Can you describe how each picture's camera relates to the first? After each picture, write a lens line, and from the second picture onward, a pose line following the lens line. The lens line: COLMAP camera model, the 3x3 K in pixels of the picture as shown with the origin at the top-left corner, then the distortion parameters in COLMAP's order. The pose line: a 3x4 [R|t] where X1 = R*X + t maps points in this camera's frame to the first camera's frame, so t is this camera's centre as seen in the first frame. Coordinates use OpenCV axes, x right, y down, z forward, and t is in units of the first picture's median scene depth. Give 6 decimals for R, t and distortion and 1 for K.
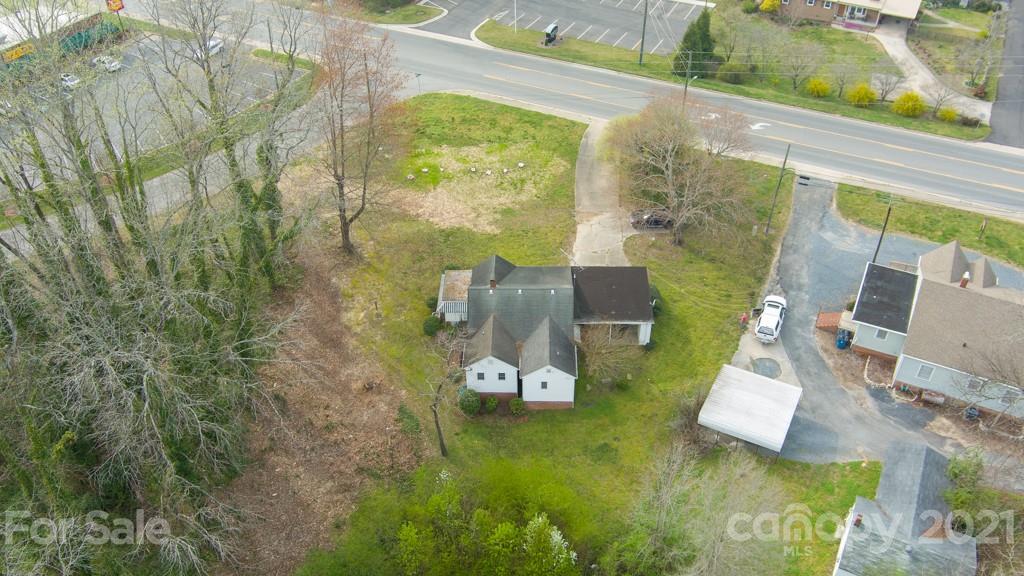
lens RADIAL K [[830.0, 0, 510.3], [0, 830.0, 288.1], [0, 0, 1]] dist [-0.053946, 0.005086]
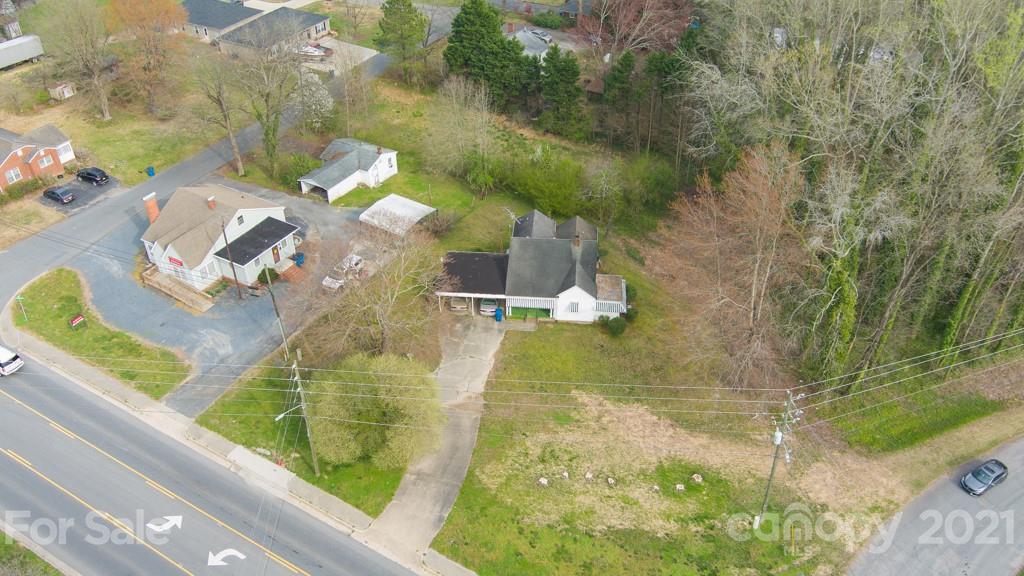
lens RADIAL K [[830.0, 0, 509.3], [0, 830.0, 292.3], [0, 0, 1]] dist [-0.053946, 0.005086]
pose [[-0.998061, -0.014799, 0.060460, 0.002199], [0.056099, 0.206977, 0.976736, -0.959141], [-0.026969, 0.978234, -0.205746, 1.086426]]
